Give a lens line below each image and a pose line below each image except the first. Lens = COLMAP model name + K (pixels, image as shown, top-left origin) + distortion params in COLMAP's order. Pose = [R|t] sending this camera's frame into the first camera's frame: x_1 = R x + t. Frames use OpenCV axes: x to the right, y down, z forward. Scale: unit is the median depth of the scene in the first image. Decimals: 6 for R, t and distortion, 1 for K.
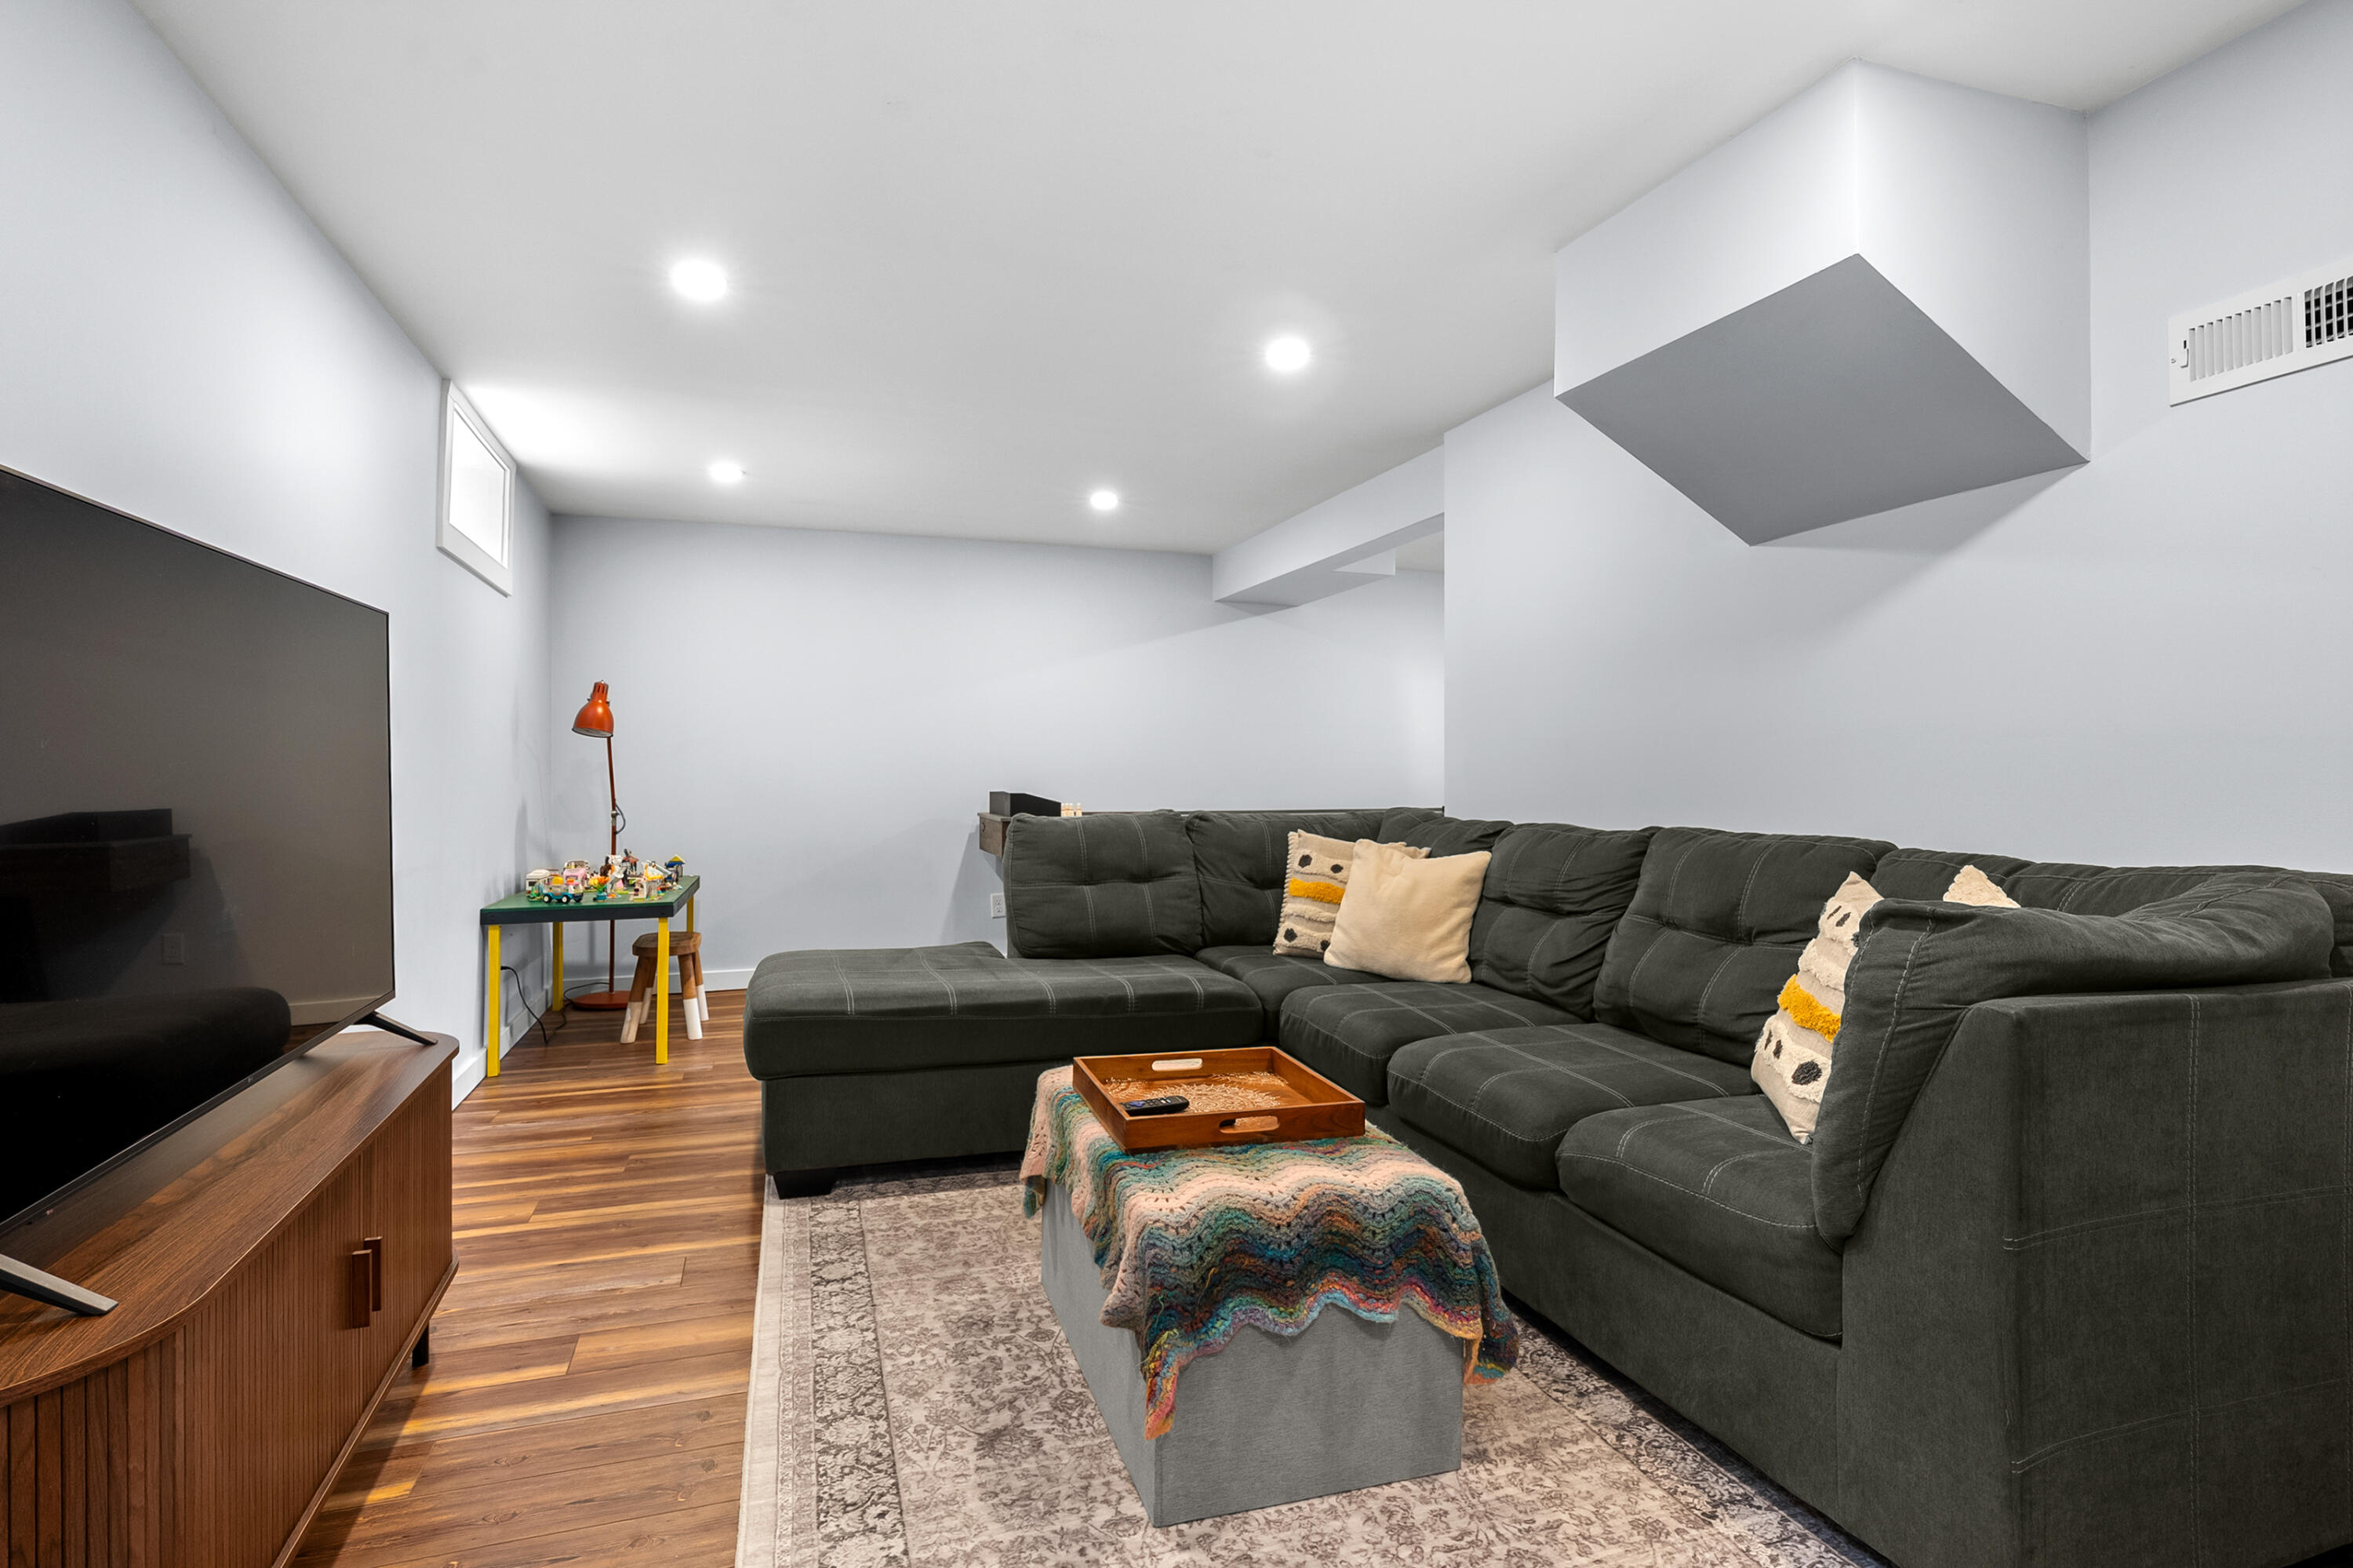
lens RADIAL K [[1160.6, 0, 1173.7], [0, 1160.6, 776.9], [0, 0, 1]] dist [-0.000103, -0.000071]
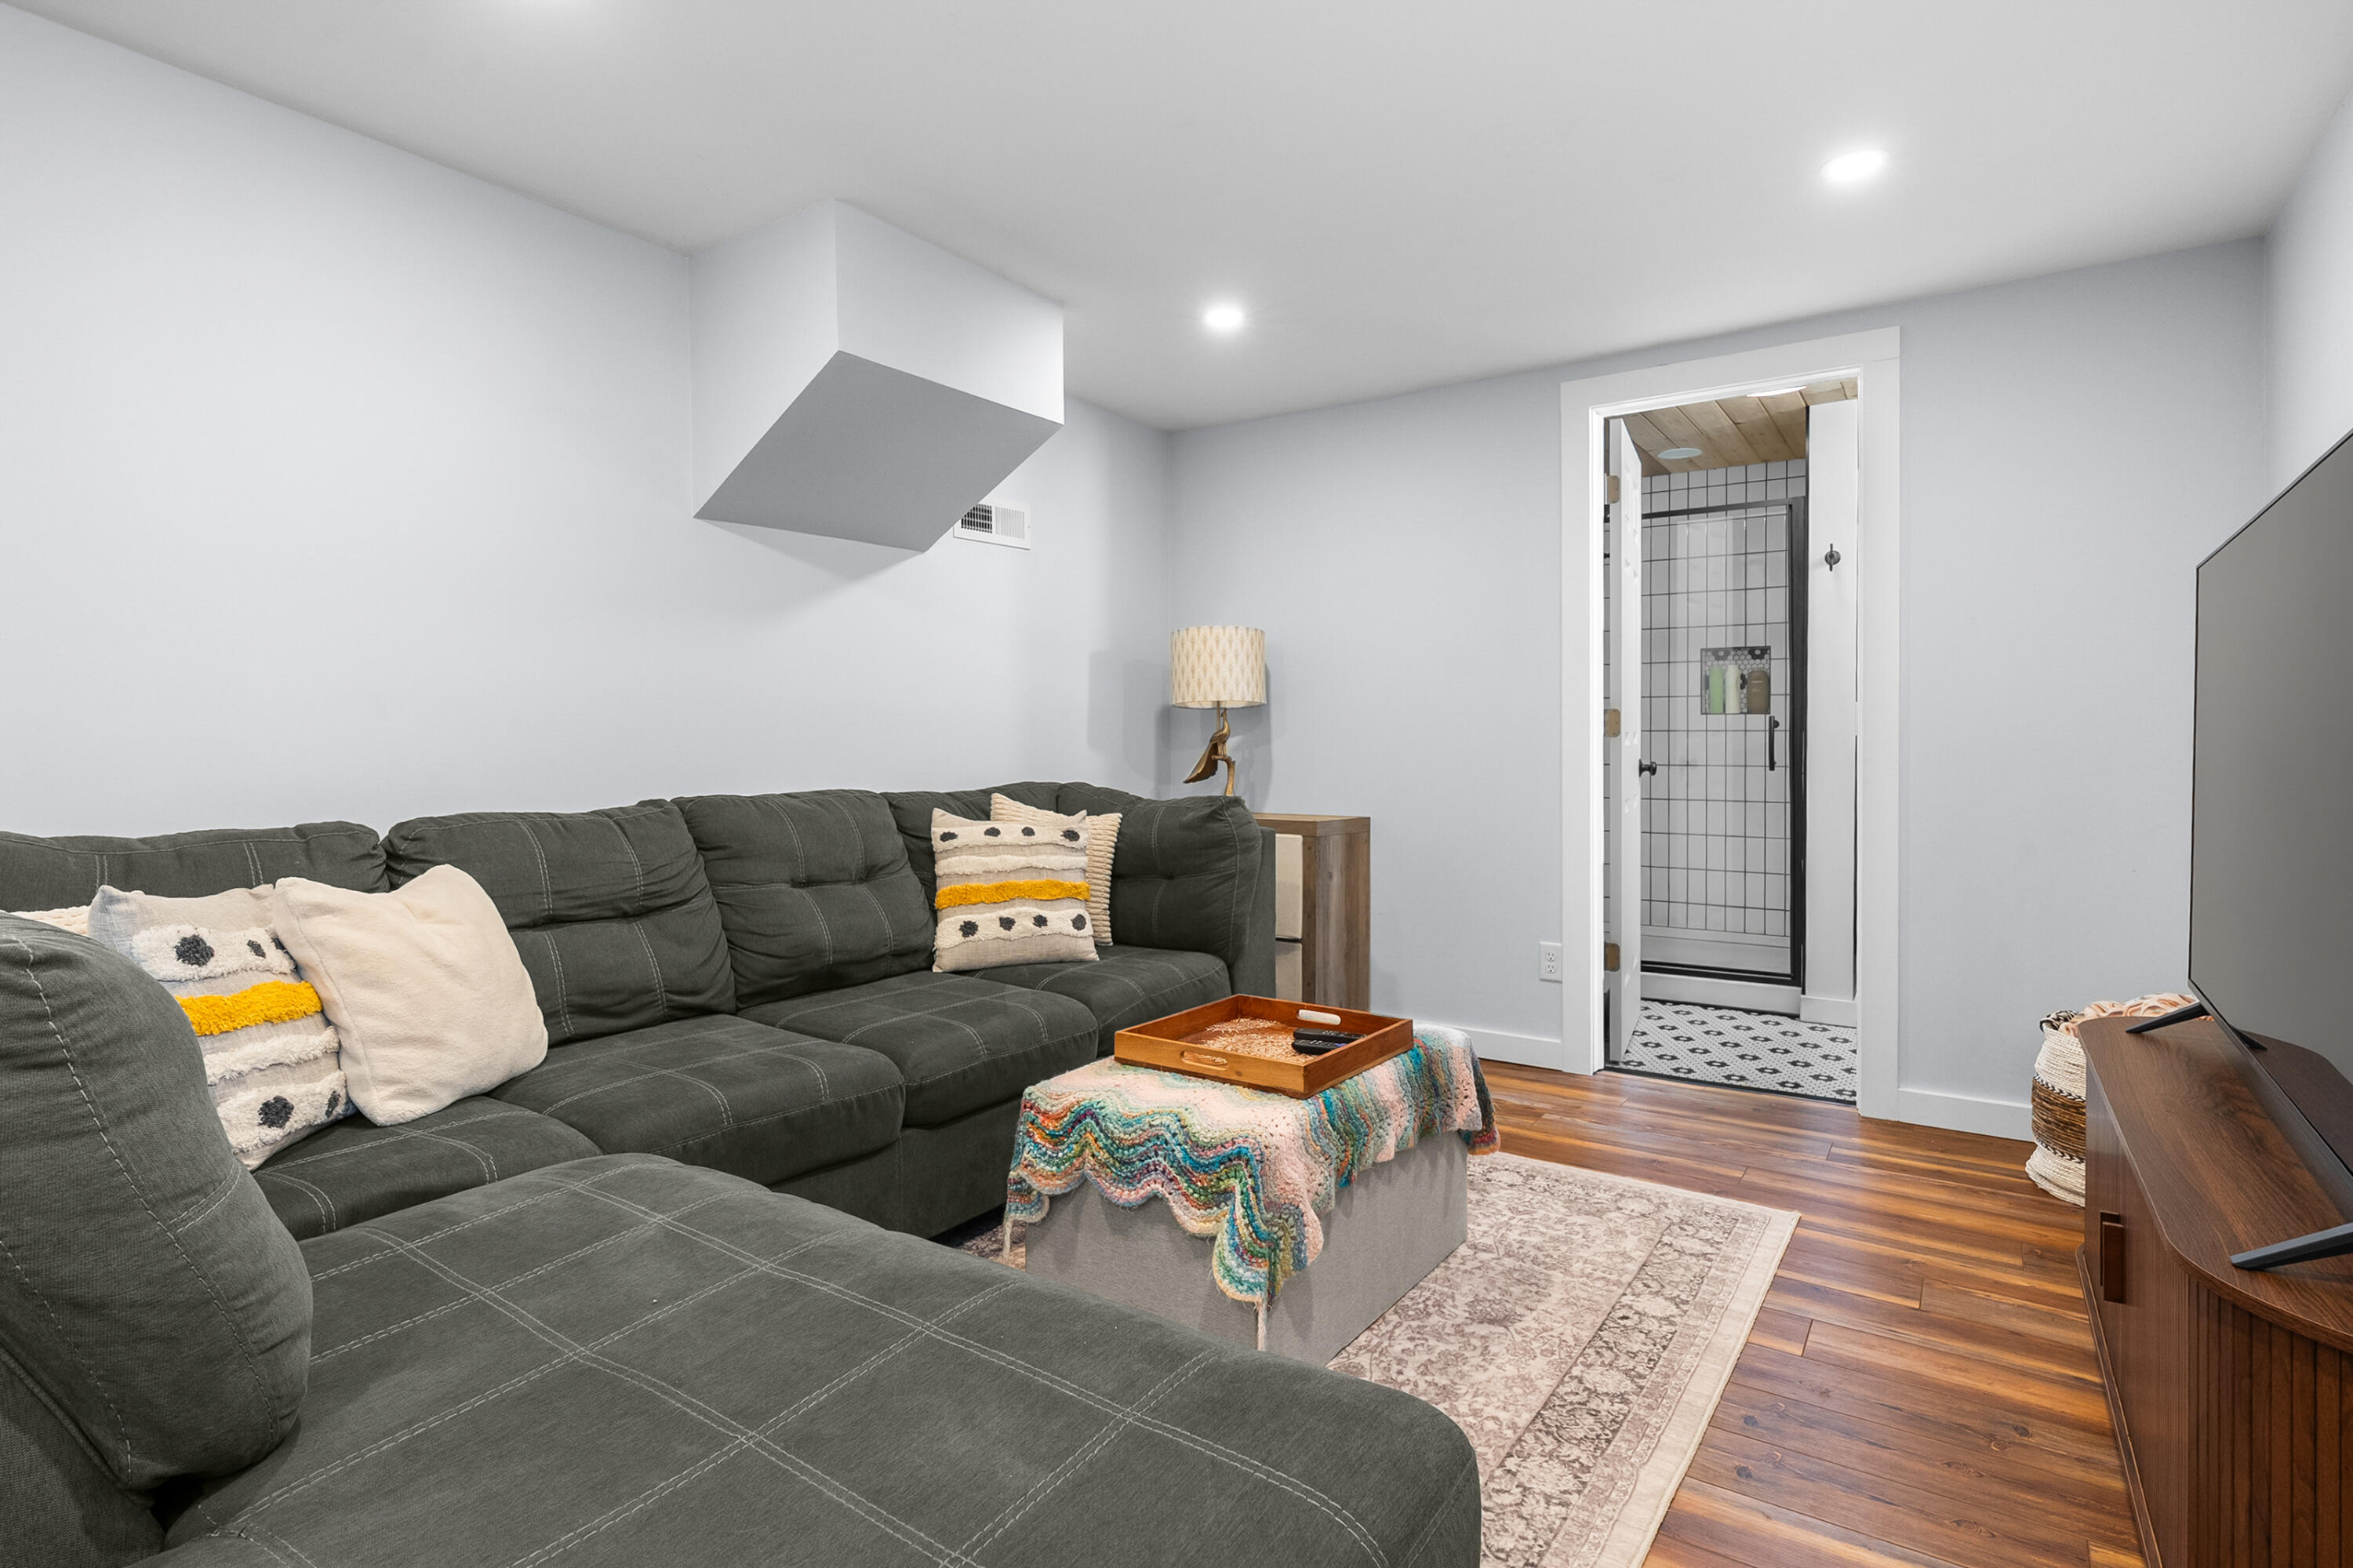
lens RADIAL K [[1160.6, 0, 1173.8], [0, 1160.6, 766.6], [0, 0, 1]] dist [-0.000103, -0.000071]
pose [[-0.585274, -0.020417, 0.810578, -0.863509], [0.004436, 0.999587, 0.028380, -0.009482], [-0.810823, 0.020206, -0.584942, 1.874793]]
